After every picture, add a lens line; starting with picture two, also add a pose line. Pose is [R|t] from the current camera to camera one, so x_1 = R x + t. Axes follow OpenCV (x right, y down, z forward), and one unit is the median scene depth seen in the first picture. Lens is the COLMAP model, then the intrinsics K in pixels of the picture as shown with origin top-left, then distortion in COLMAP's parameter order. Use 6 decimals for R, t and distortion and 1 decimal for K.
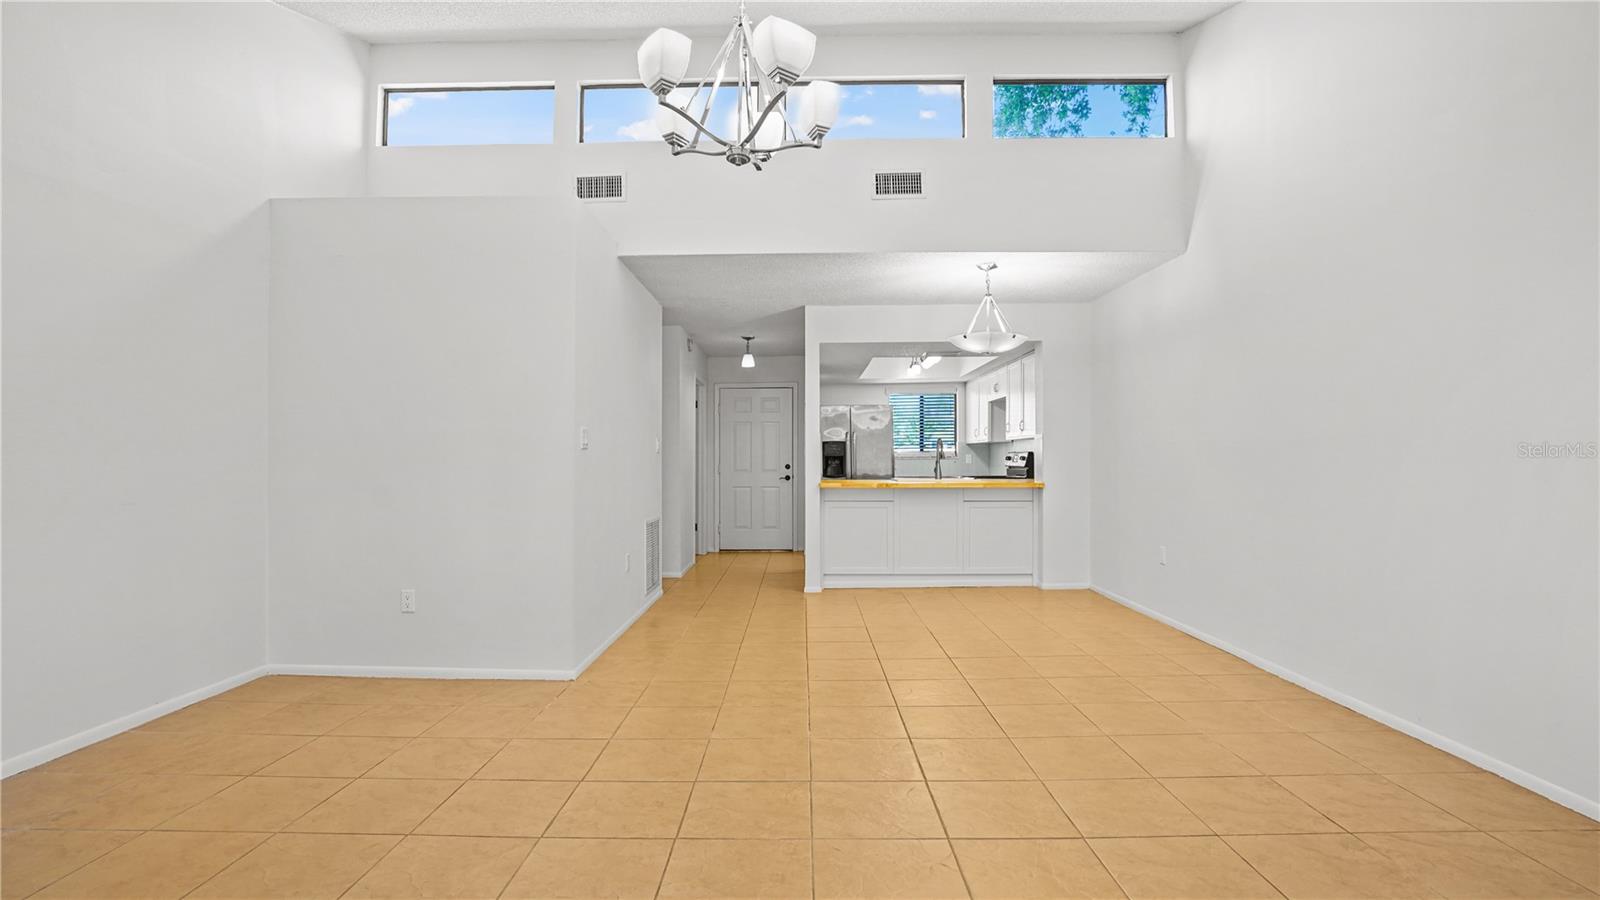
lens RADIAL K [[754.9, 0, 794.0], [0, 754.9, 455.9], [0, 0, 1]] dist [-0.044128, 0.000875]
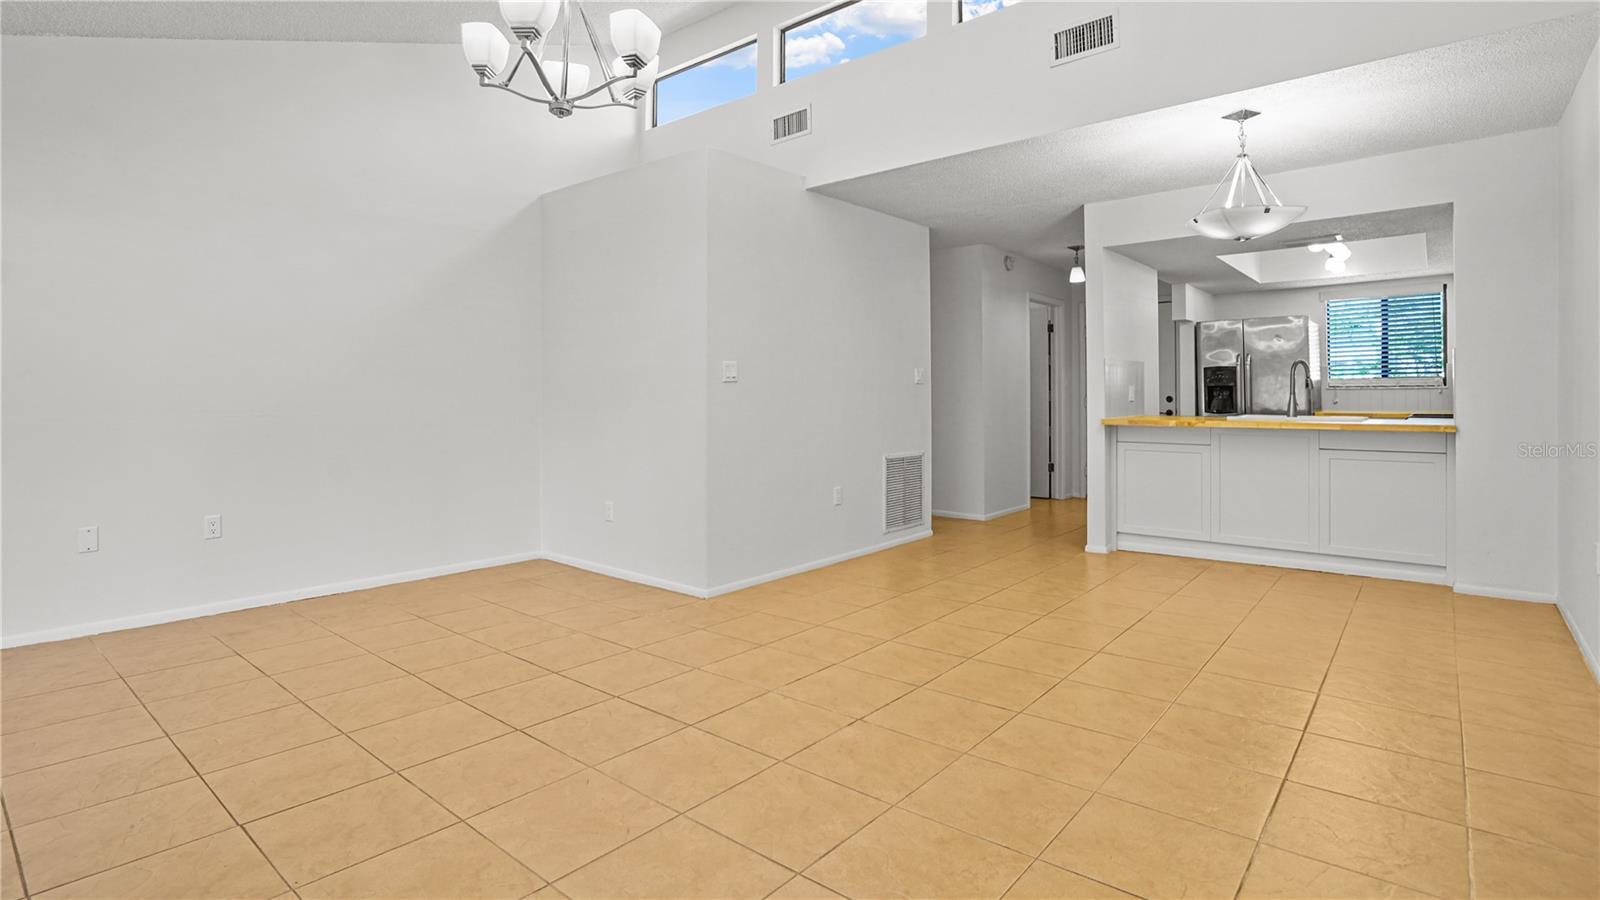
lens RADIAL K [[791.2, 0, 775.3], [0, 791.2, 405.6], [0, 0, 1]] dist [-0.039868, 0.000770]
pose [[0.758328, 0.005807, -0.651848, 0.318941], [0.009826, 0.999745, 0.020336, -0.000108], [0.651800, -0.021826, 0.758077, 0.127649]]
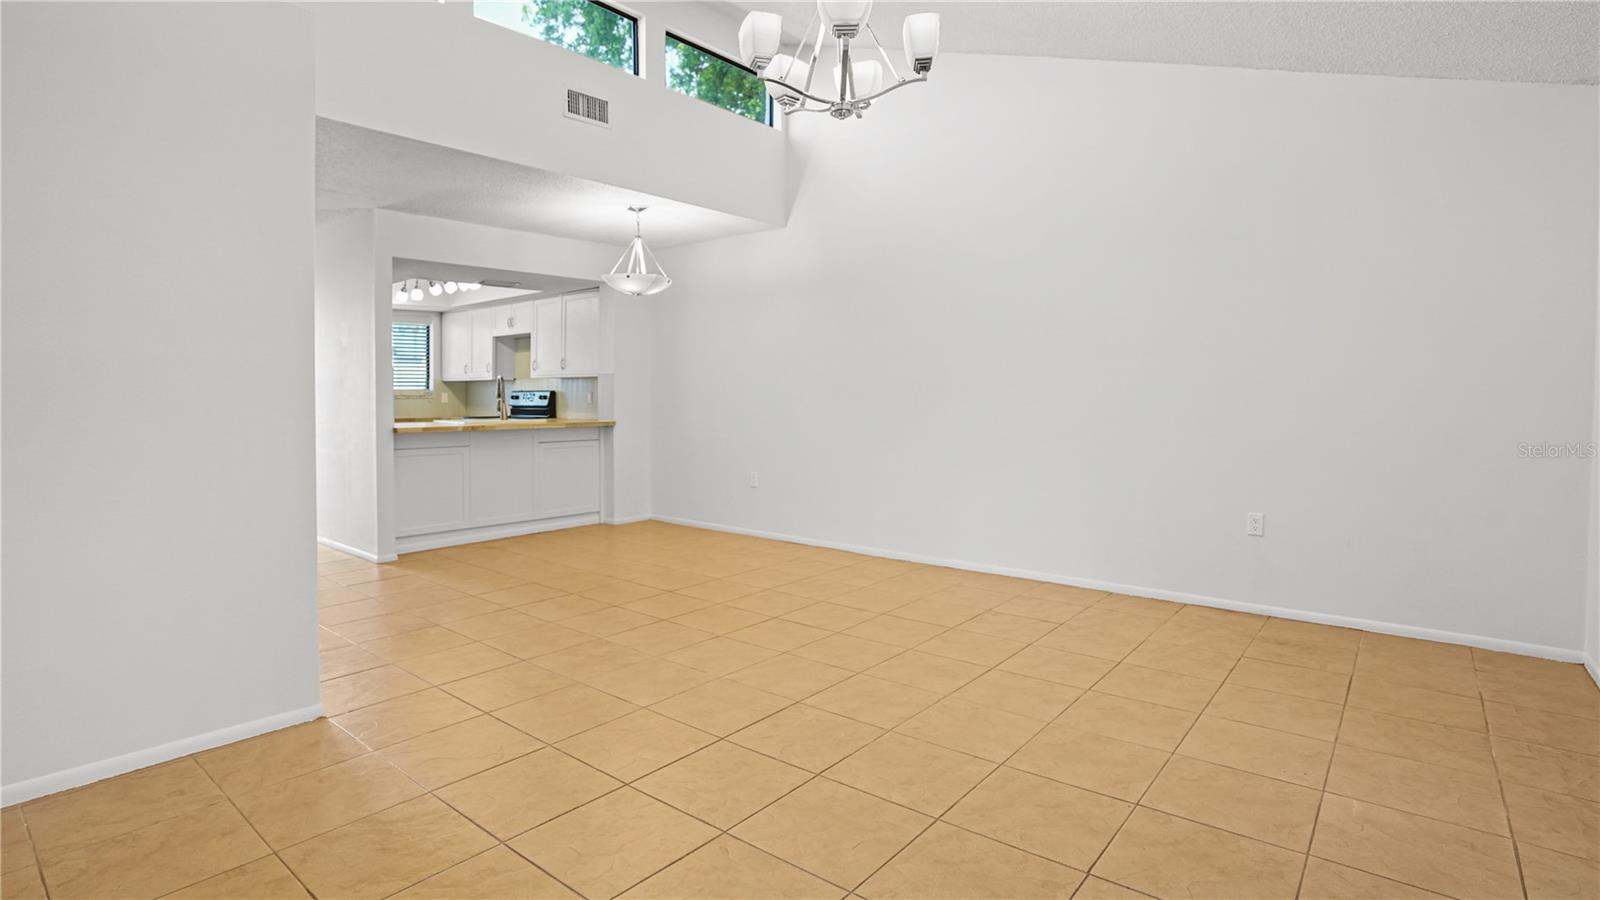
lens RADIAL K [[785.0, 0, 805.9], [0, 785.0, 423.2], [0, 0, 1]] dist [-0.061099, 0.024687]
pose [[0.618090, -0.023771, 0.785748, -0.347149], [-0.006271, 0.999362, 0.035167, -0.001223], [-0.786083, -0.026664, 0.617546, 0.130367]]
